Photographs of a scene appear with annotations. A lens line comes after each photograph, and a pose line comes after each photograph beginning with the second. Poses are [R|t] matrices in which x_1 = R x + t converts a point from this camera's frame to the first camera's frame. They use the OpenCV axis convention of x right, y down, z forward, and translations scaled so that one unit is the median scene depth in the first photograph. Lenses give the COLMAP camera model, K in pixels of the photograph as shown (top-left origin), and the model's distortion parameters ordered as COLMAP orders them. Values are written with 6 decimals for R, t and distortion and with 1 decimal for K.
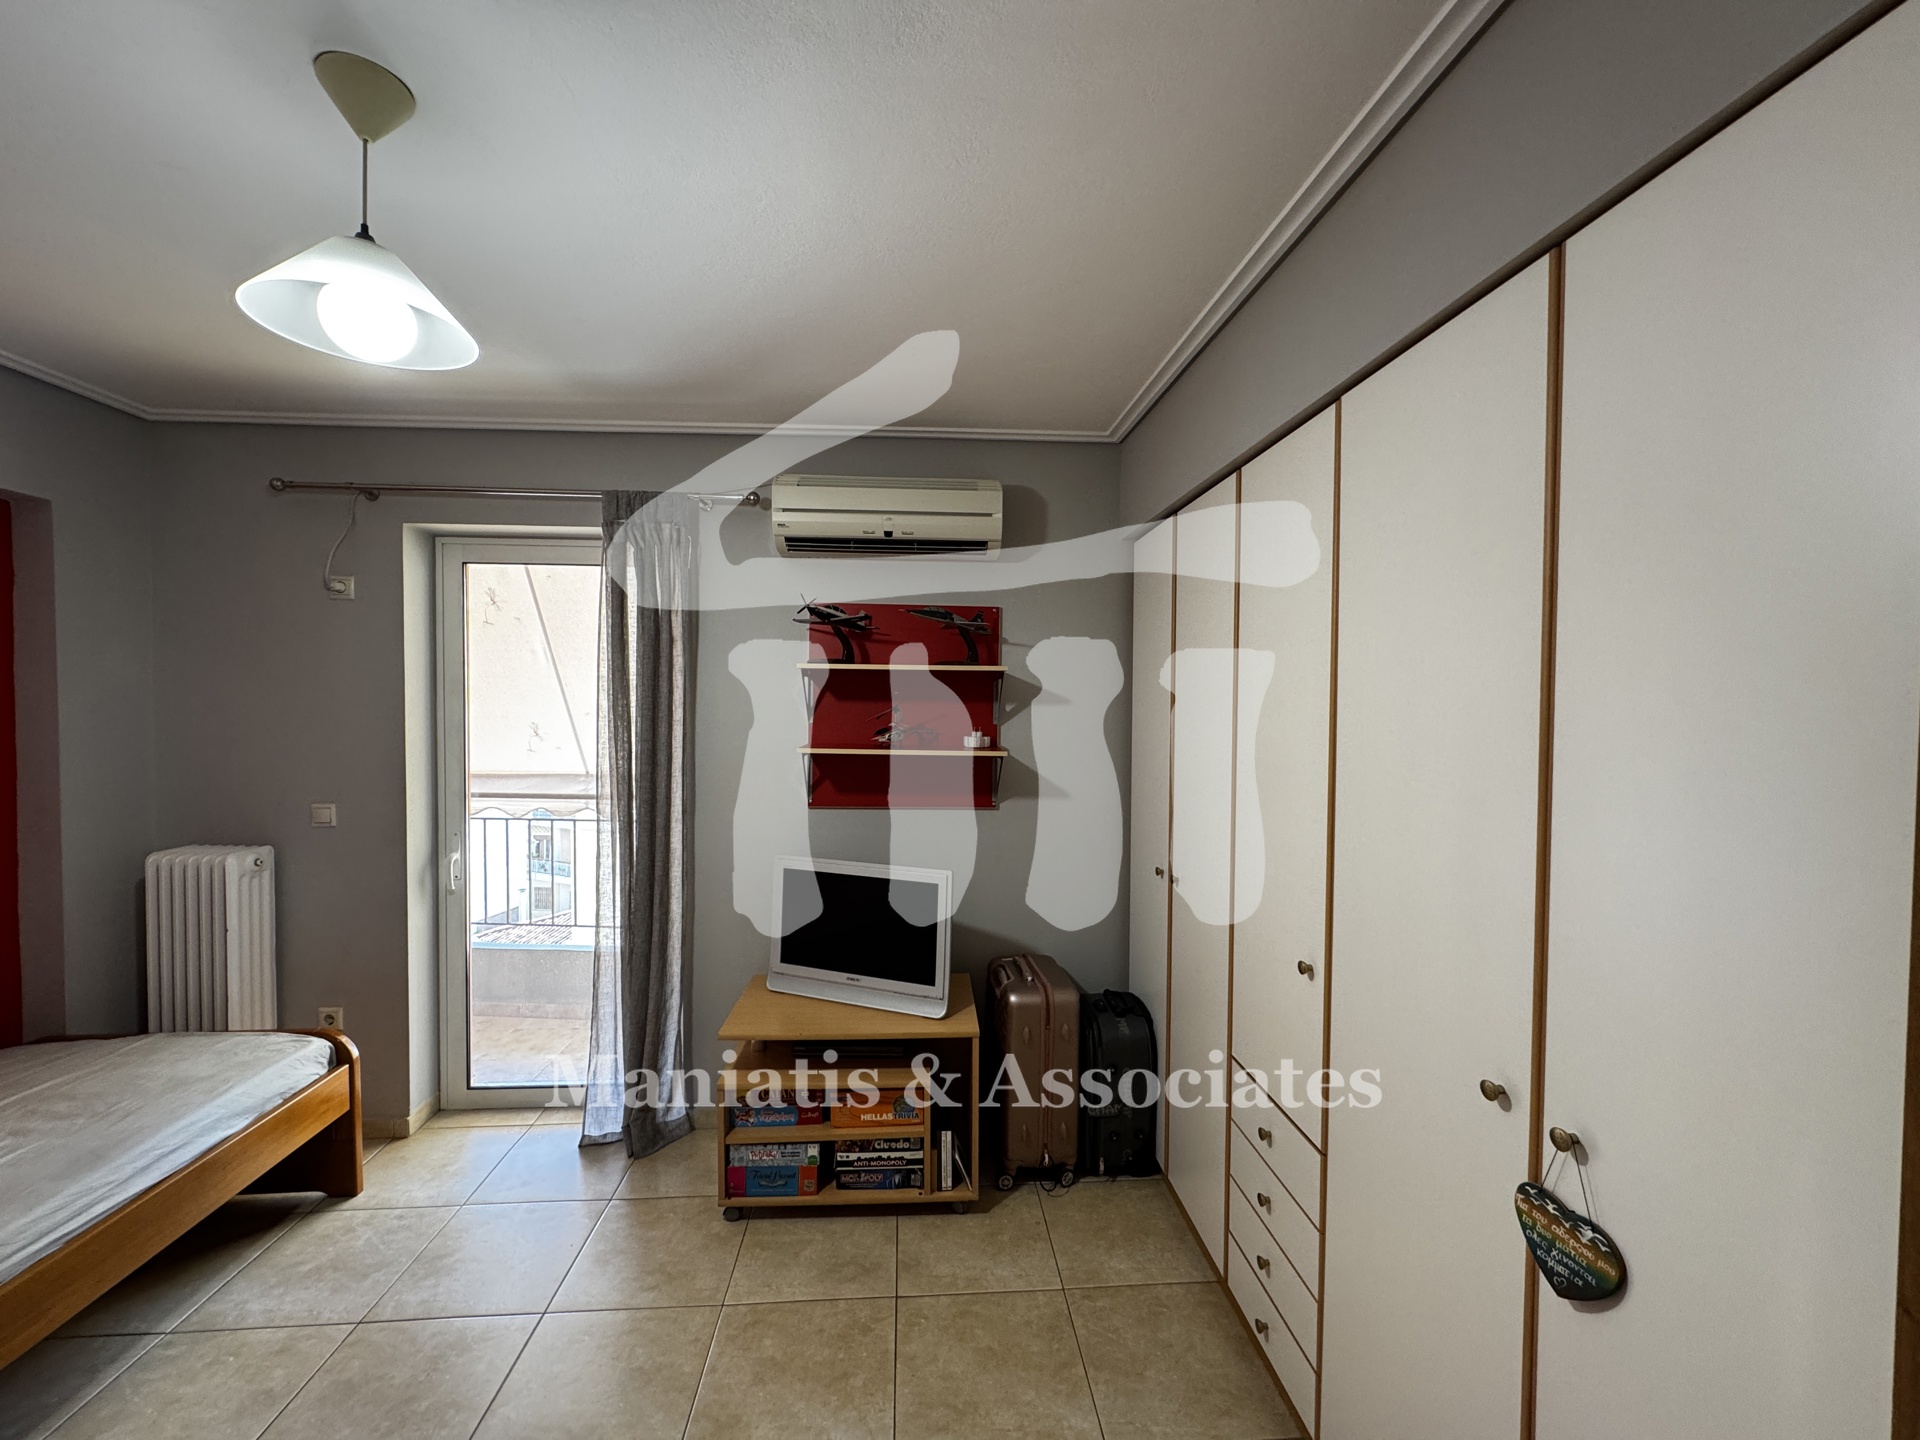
lens RADIAL K [[760.8, 0, 956.7], [0, 760.8, 720.9], [0, 0, 1]] dist [-0.002228, 0.000783]
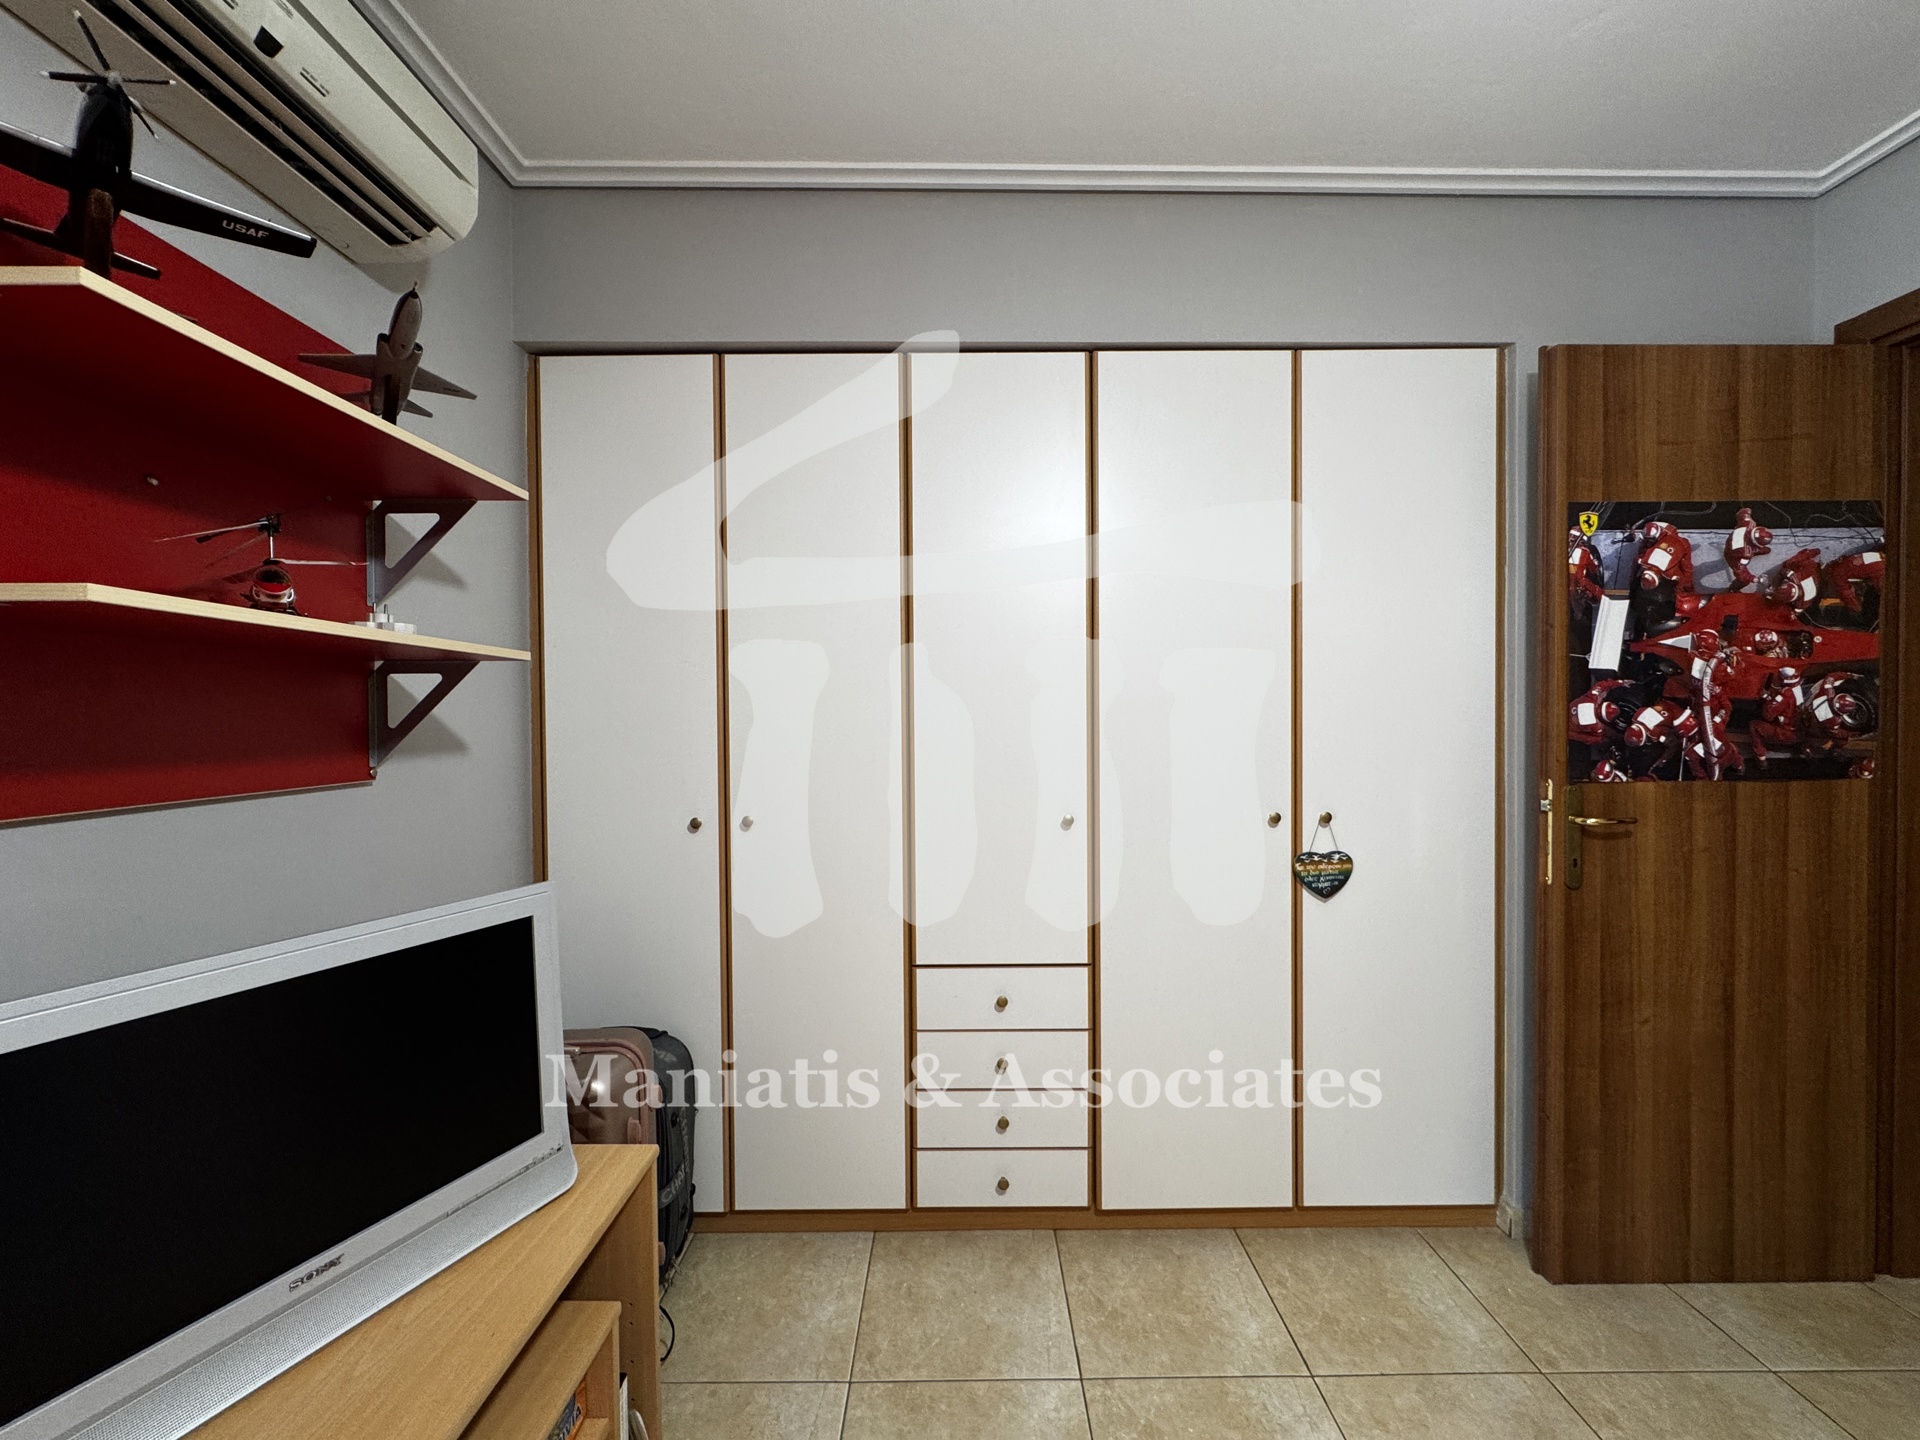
lens RADIAL K [[760.8, 0, 959.5], [0, 760.8, 725.3], [0, 0, 1]] dist [-0.002228, 0.000783]
pose [[0.073688, -0.022457, 0.997028, -0.468620], [0.034146, 0.999217, 0.019982, 0.094609], [-0.996697, 0.032573, 0.074397, 0.690500]]
